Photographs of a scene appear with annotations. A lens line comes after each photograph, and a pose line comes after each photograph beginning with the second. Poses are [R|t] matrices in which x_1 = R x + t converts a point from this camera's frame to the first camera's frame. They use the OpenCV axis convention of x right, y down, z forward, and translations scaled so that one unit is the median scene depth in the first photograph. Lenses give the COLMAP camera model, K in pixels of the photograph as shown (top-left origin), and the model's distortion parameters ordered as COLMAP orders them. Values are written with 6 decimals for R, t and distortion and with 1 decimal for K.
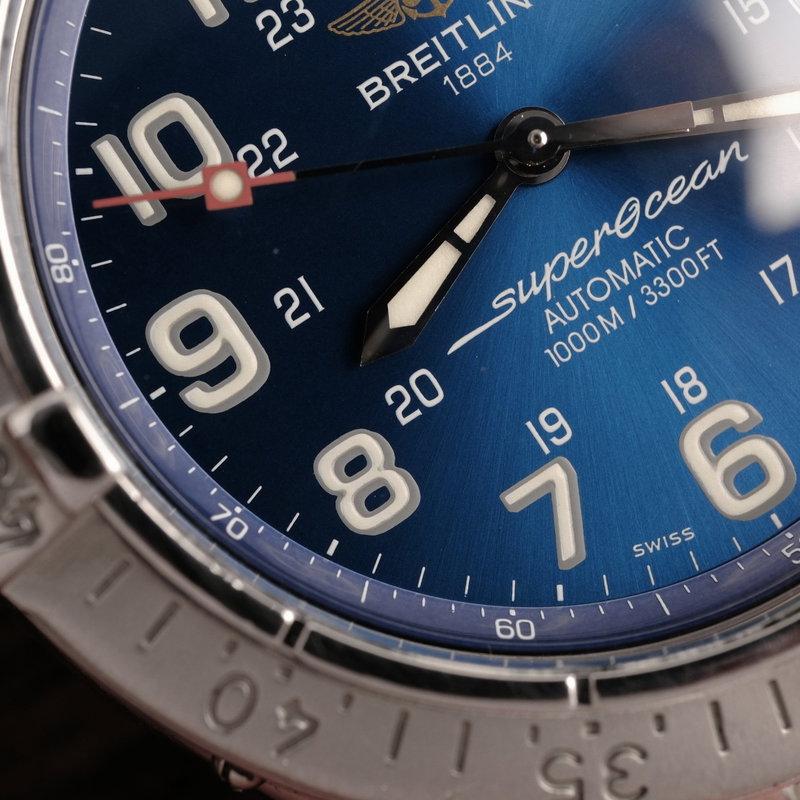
lens RADIAL K [[1927.8, 0, 400.0], [0, 1927.8, 400.0], [0, 0, 1]] dist [0.055933, 0.059374]
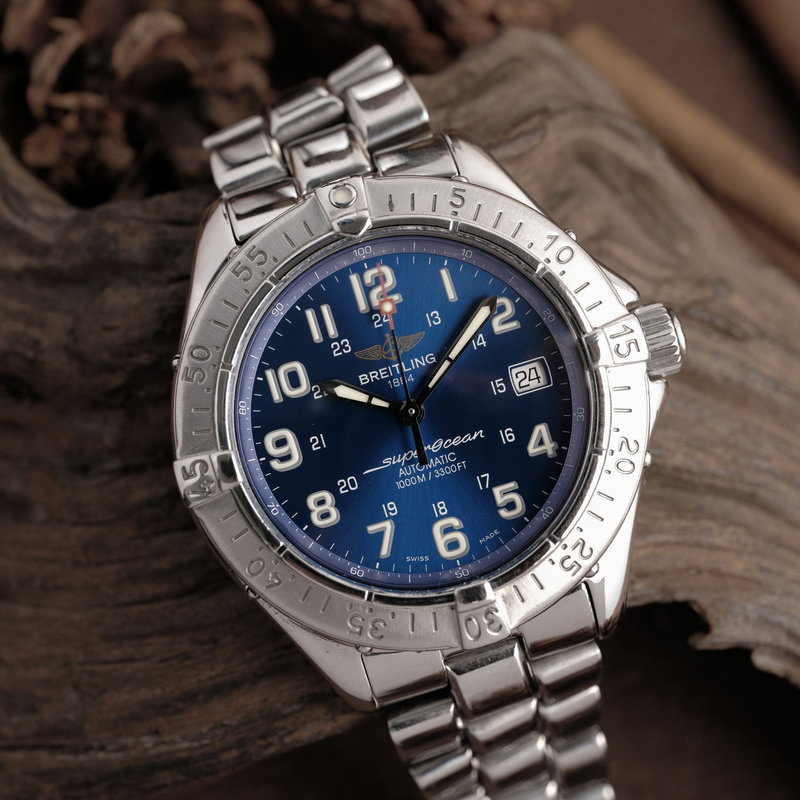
lens RADIAL K [[1439.0, 0, 400.0], [0, 1439.0, 400.0], [0, 0, 1]] dist [0.017276, 0.069422]
pose [[0.959430, 0.274417, -0.064733, 0.185555], [-0.277135, 0.960101, -0.037441, -0.064404], [0.051876, 0.053862, 0.997200, -1.133401]]
